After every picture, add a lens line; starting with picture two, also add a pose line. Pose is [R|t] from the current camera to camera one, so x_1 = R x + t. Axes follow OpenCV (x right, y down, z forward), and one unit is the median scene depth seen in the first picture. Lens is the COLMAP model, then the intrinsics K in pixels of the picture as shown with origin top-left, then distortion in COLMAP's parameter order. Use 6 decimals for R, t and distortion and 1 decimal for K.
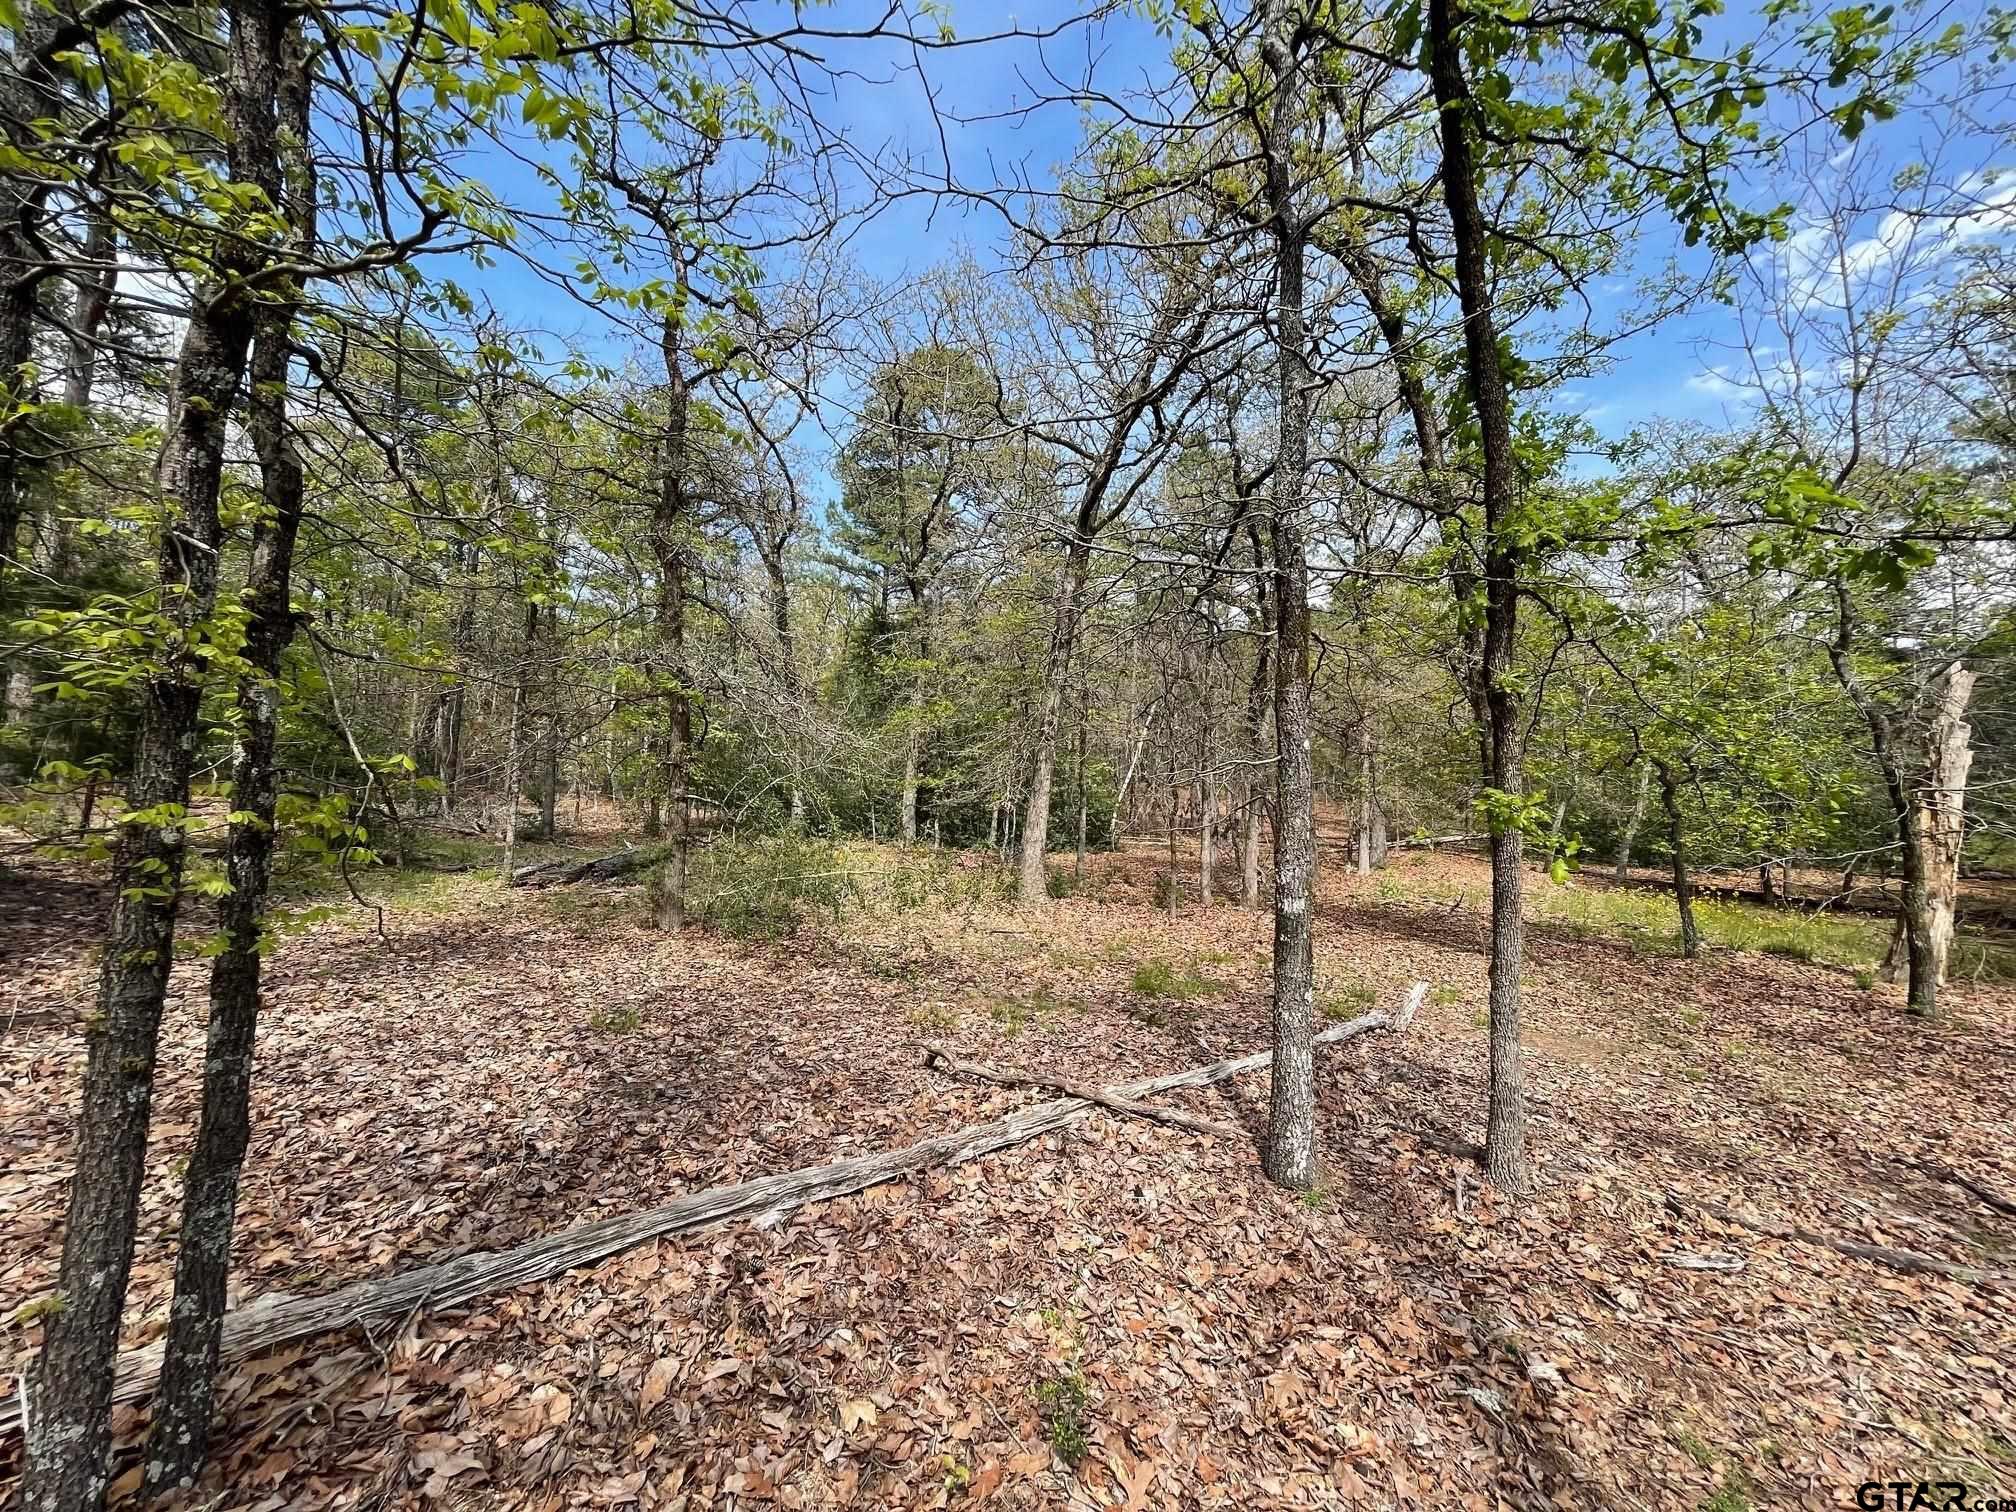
lens RADIAL K [[816.3, 0, 999.3], [0, 816.3, 758.9], [0, 0, 1]] dist [-0.008476, 0.001628]
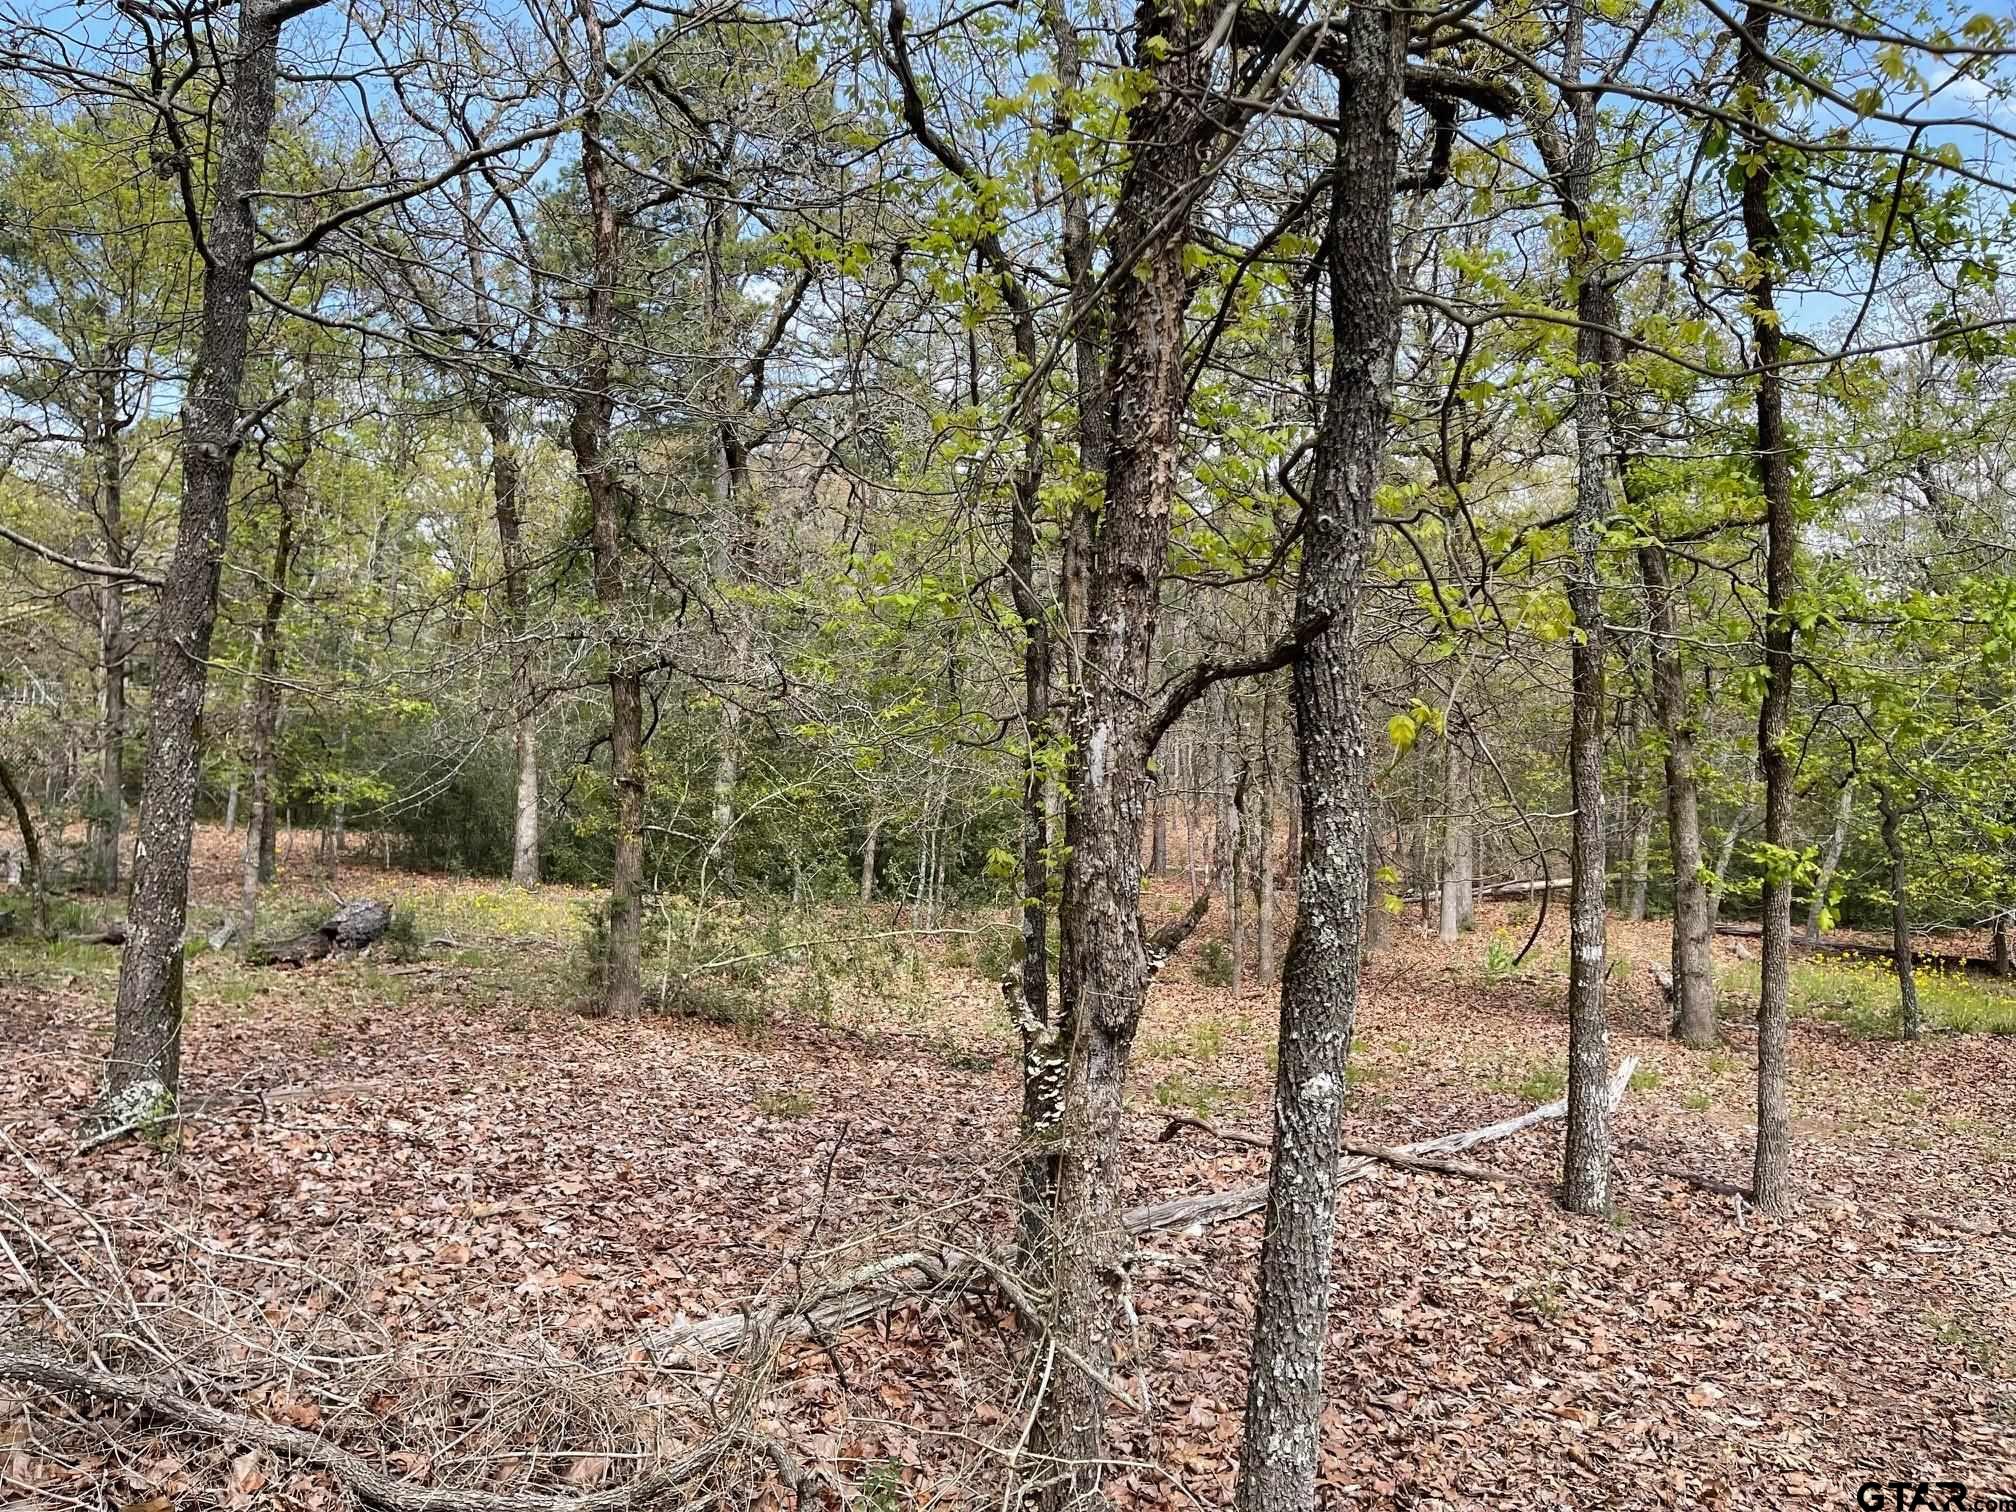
lens RADIAL K [[1522.7, 0, 997.4], [0, 1522.7, 750.9], [0, 0, 1]] dist [0.066807, -0.088974]
pose [[0.984429, 0.013457, 0.175265, -0.272092], [-0.015435, 0.999832, 0.009930, -0.032299], [-0.175101, -0.012481, 0.984471, -0.297626]]
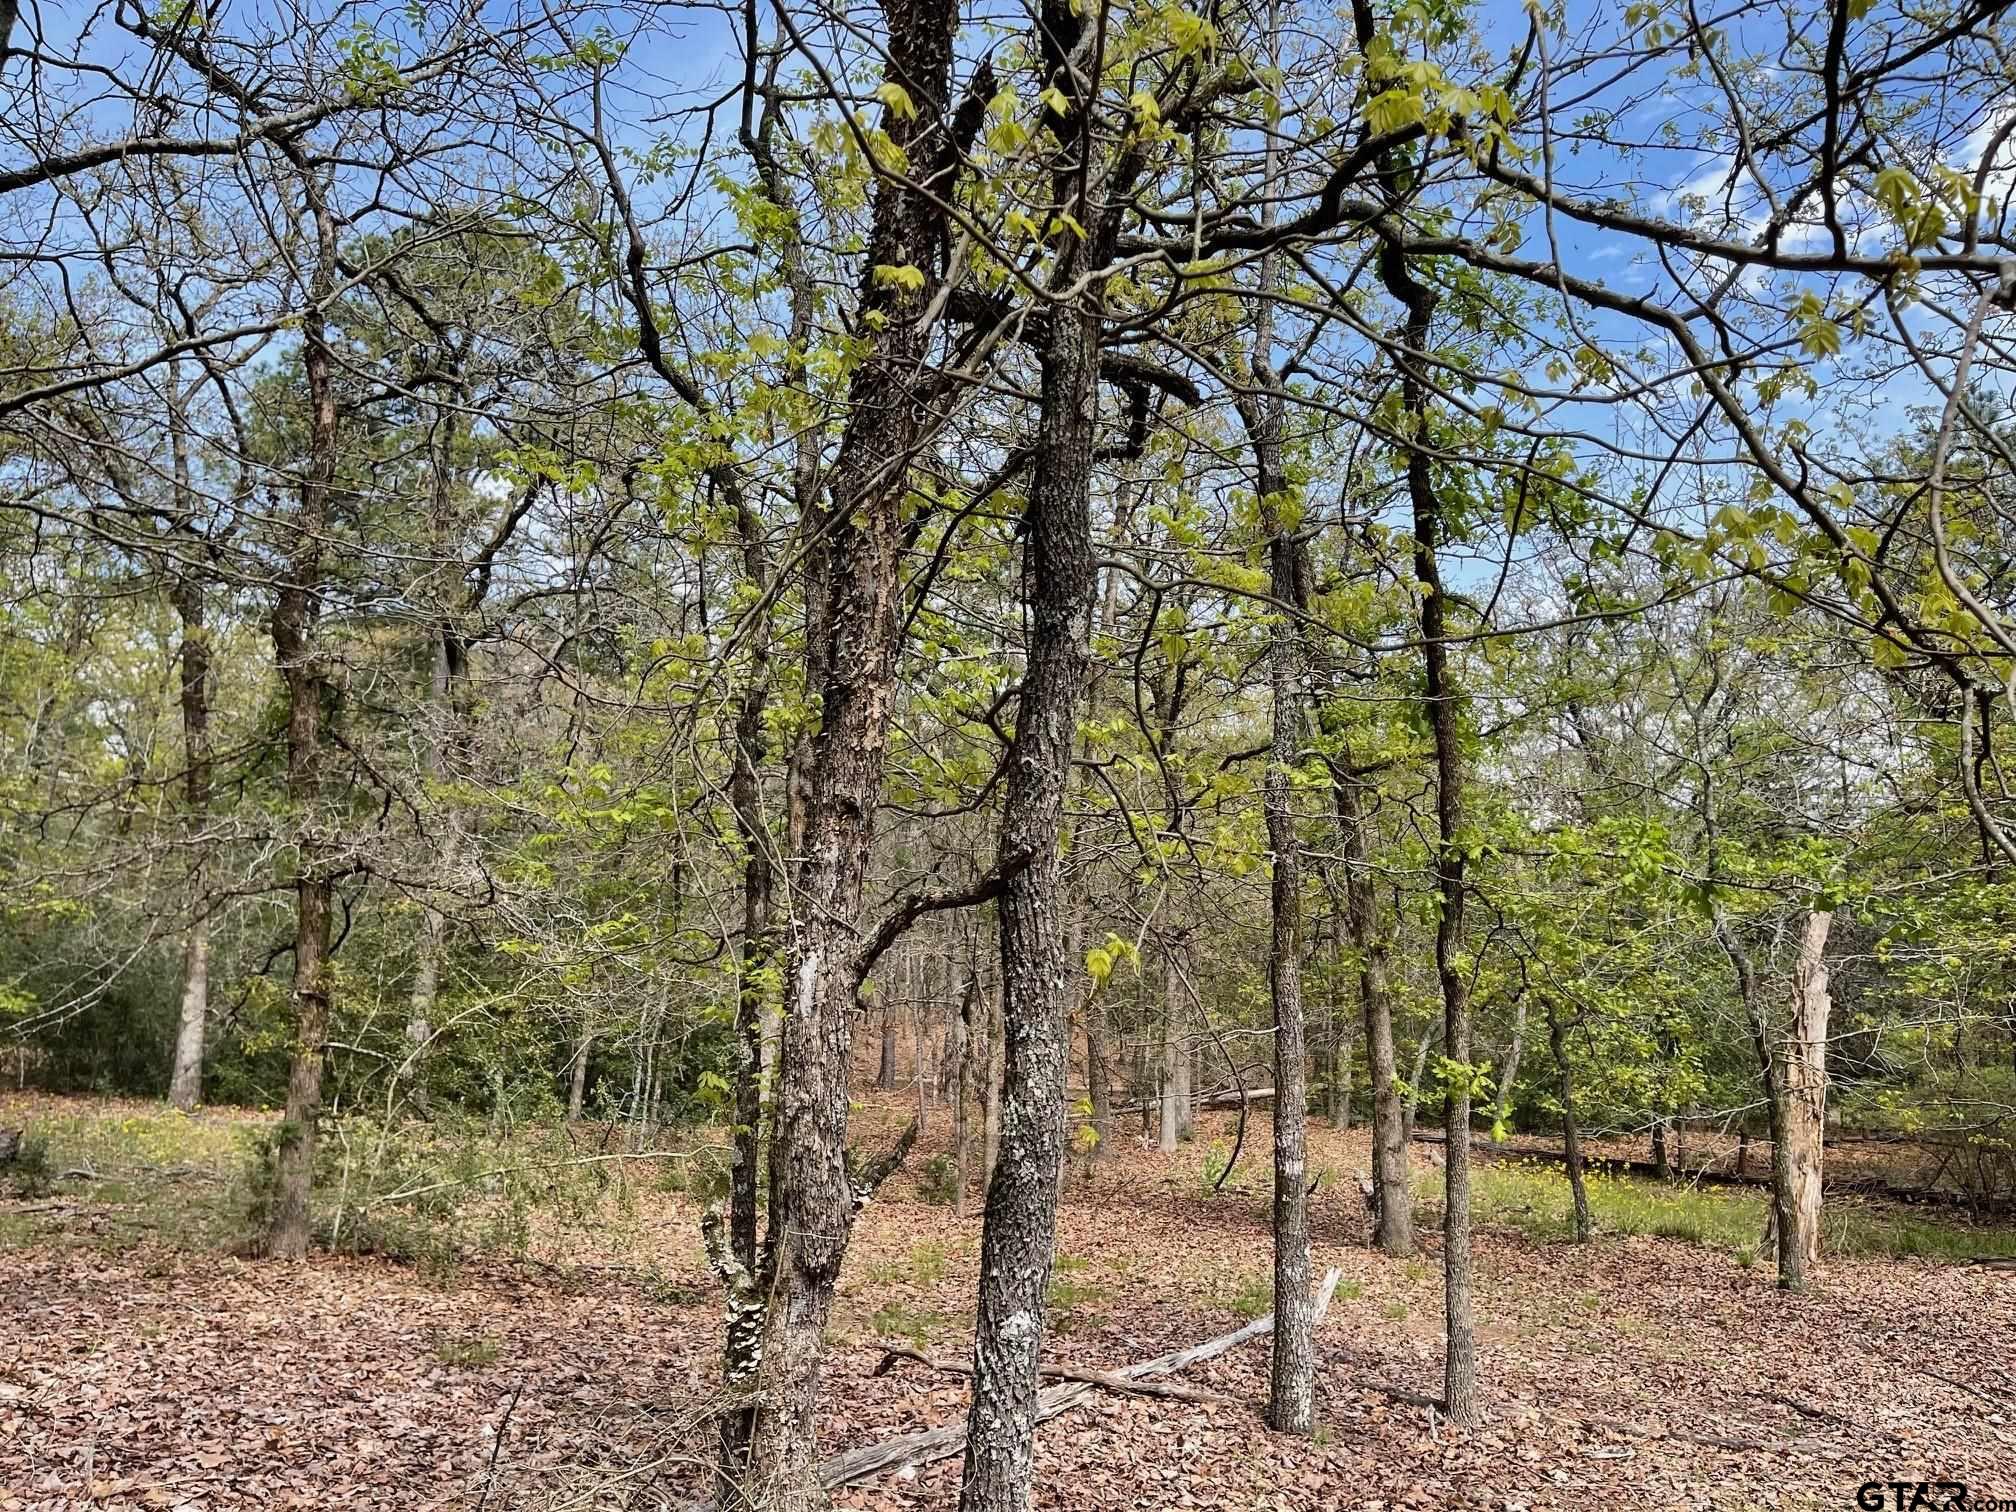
lens RADIAL K [[1522.7, 0, 1011.8], [0, 1522.7, 763.4], [0, 0, 1]] dist [0.066807, -0.088974]
pose [[0.935511, 0.065470, 0.347179, -0.269518], [-0.024931, 0.992464, -0.119977, -0.036622], [-0.352418, 0.103584, 0.930093, -0.302882]]
